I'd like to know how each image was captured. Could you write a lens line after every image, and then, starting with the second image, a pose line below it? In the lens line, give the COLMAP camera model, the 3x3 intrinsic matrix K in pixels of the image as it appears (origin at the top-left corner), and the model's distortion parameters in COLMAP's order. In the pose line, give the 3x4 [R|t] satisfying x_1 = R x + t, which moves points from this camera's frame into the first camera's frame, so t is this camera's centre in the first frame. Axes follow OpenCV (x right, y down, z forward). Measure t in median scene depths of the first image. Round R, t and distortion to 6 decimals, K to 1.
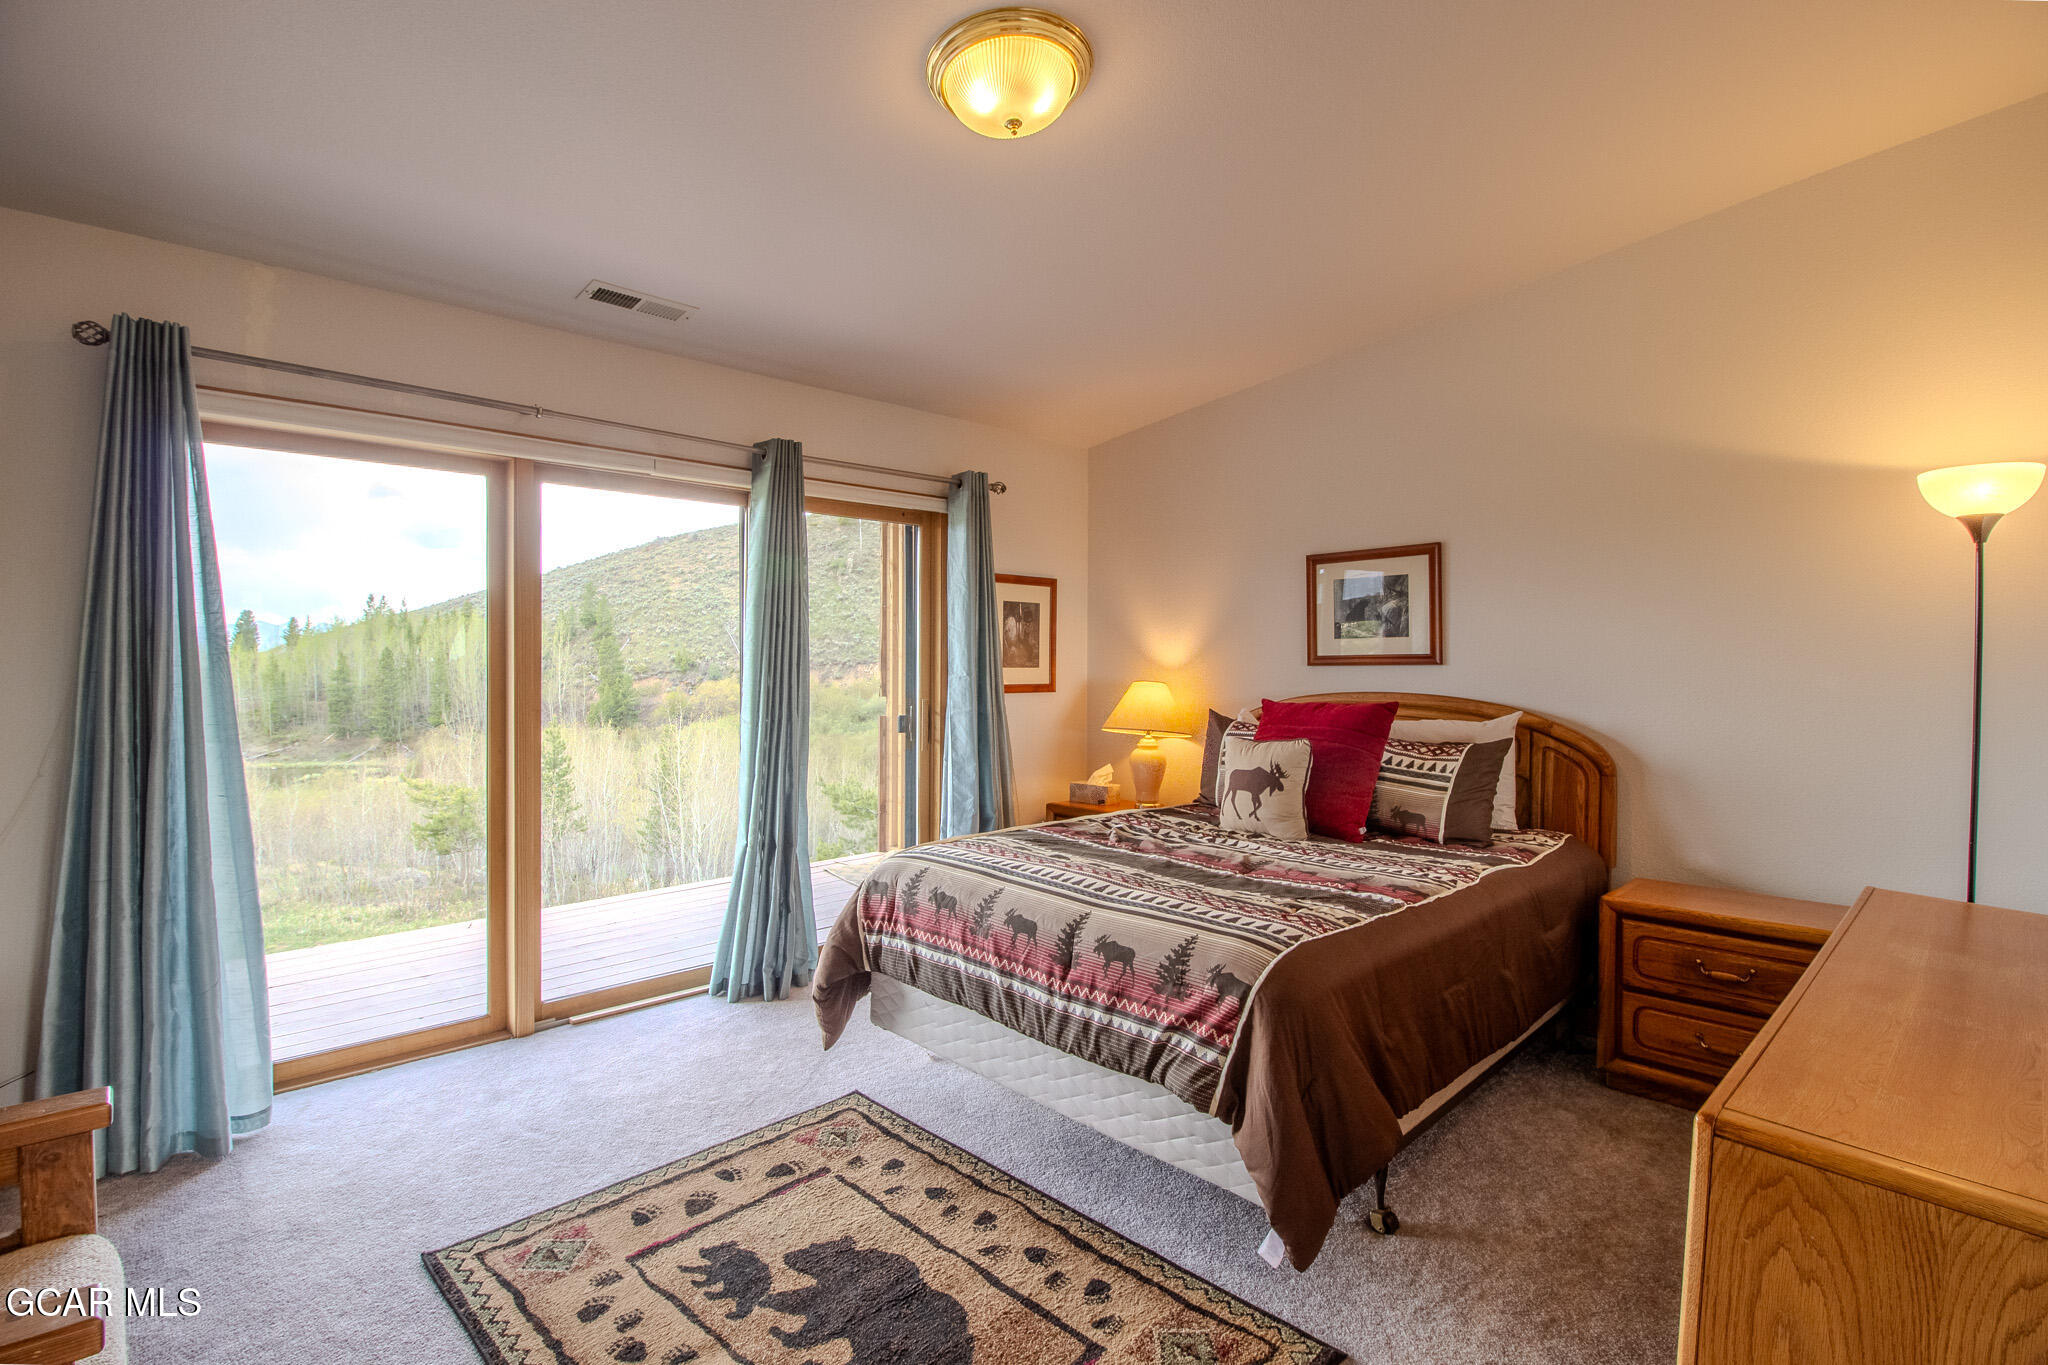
lens RADIAL K [[980.5, 0, 1091.5], [0, 980.5, 658.4], [0, 0, 1]] dist [-0.002321, -0.012321]
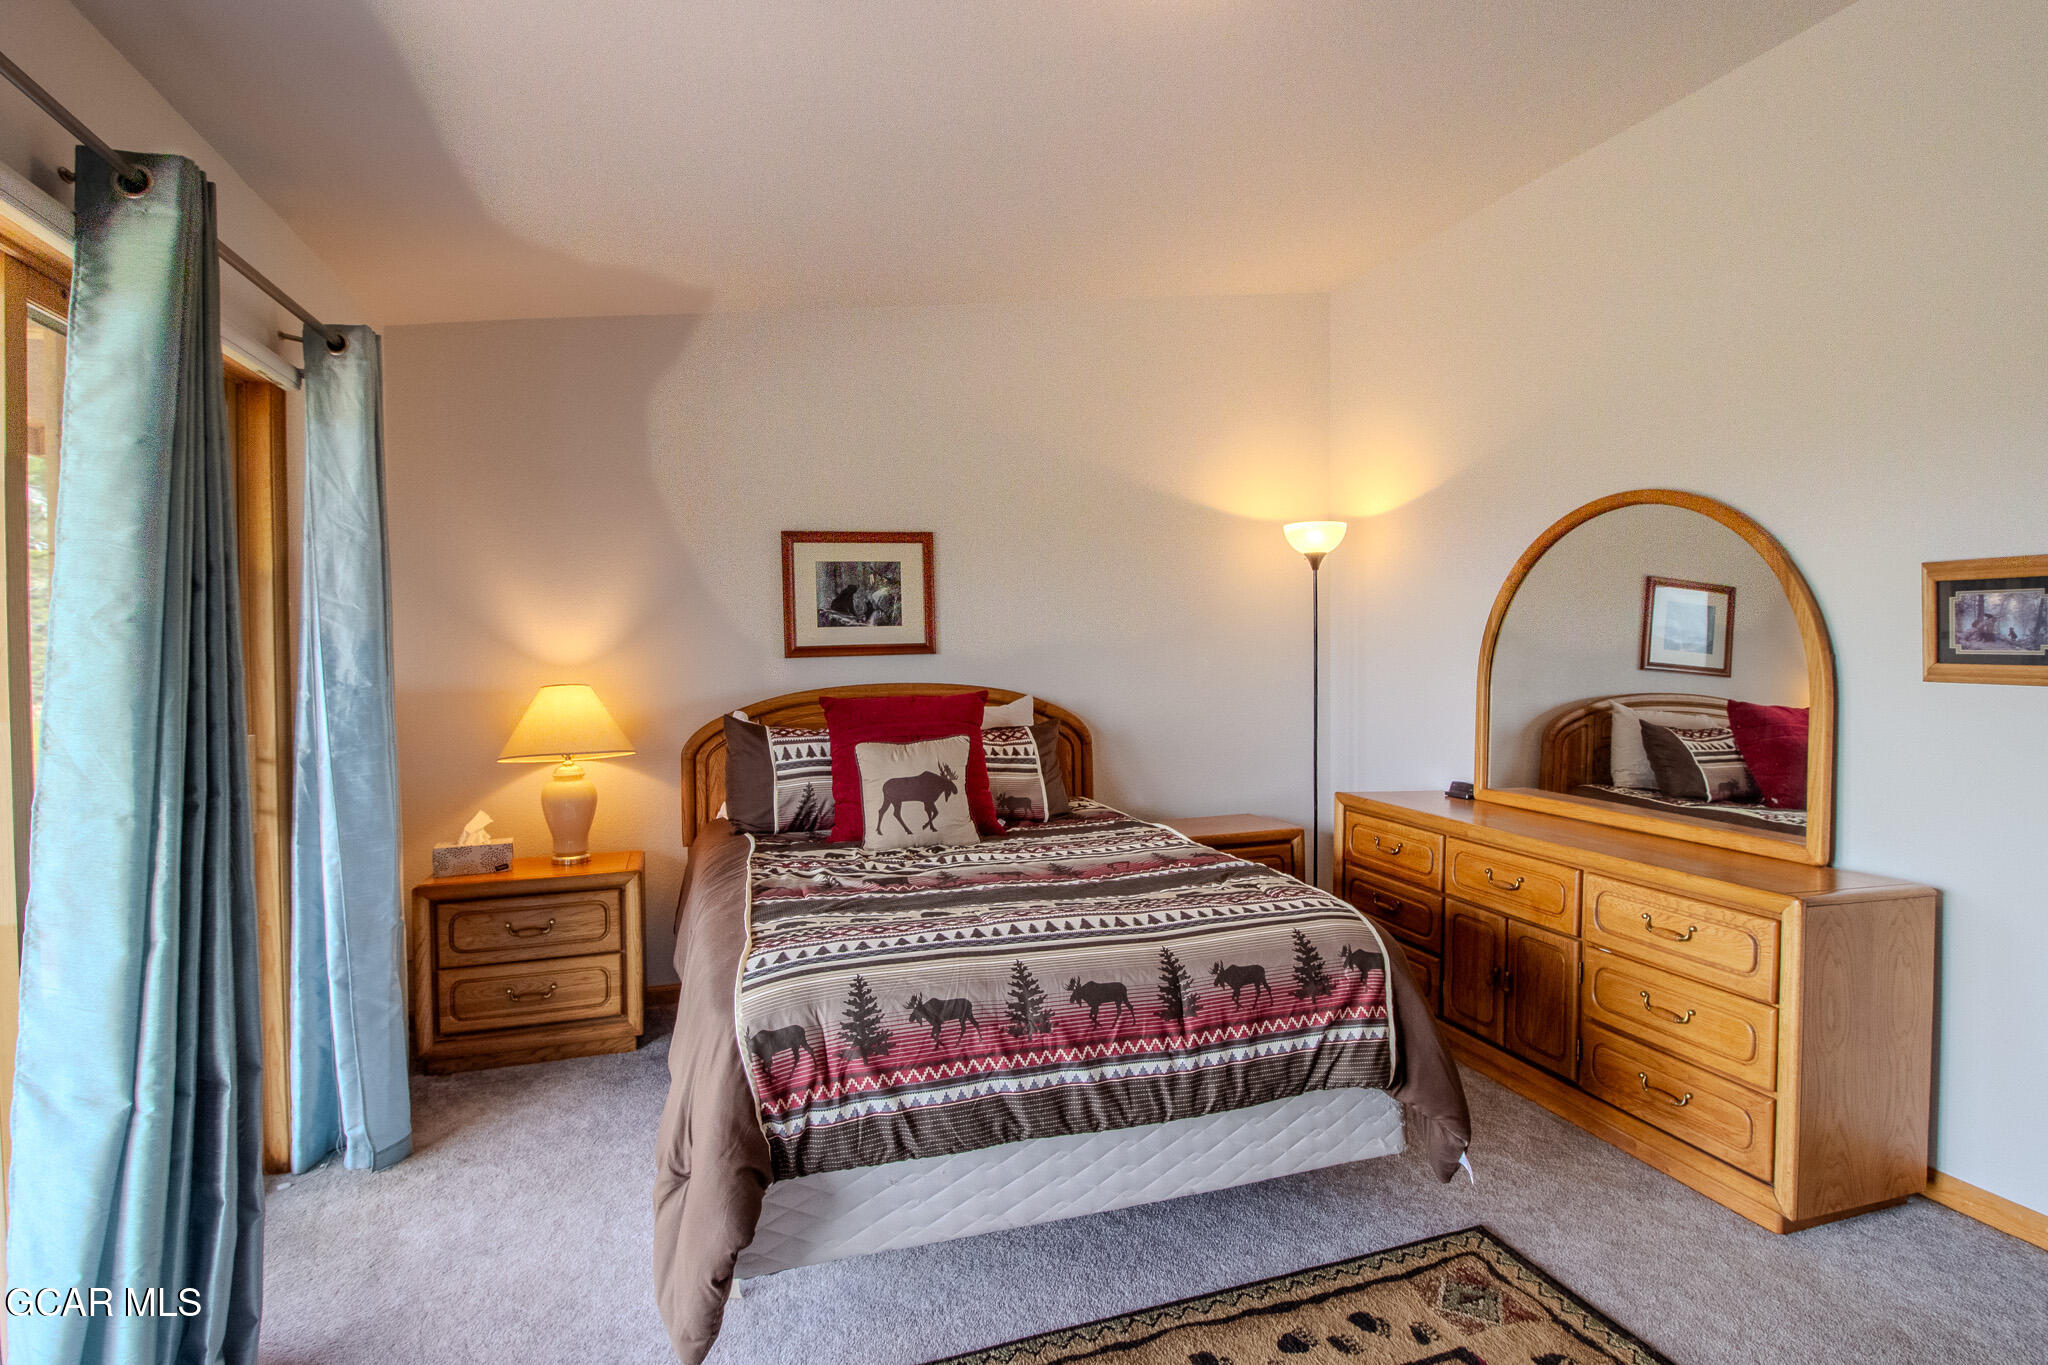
lens RADIAL K [[980.5, 0, 1036.4], [0, 980.5, 673.9], [0, 0, 1]] dist [-0.002321, -0.012321]
pose [[0.469905, -0.029965, 0.882208, -0.744023], [0.011454, 0.999547, 0.027849, 0.000026], [-0.882642, -0.002981, 0.470036, 0.665726]]
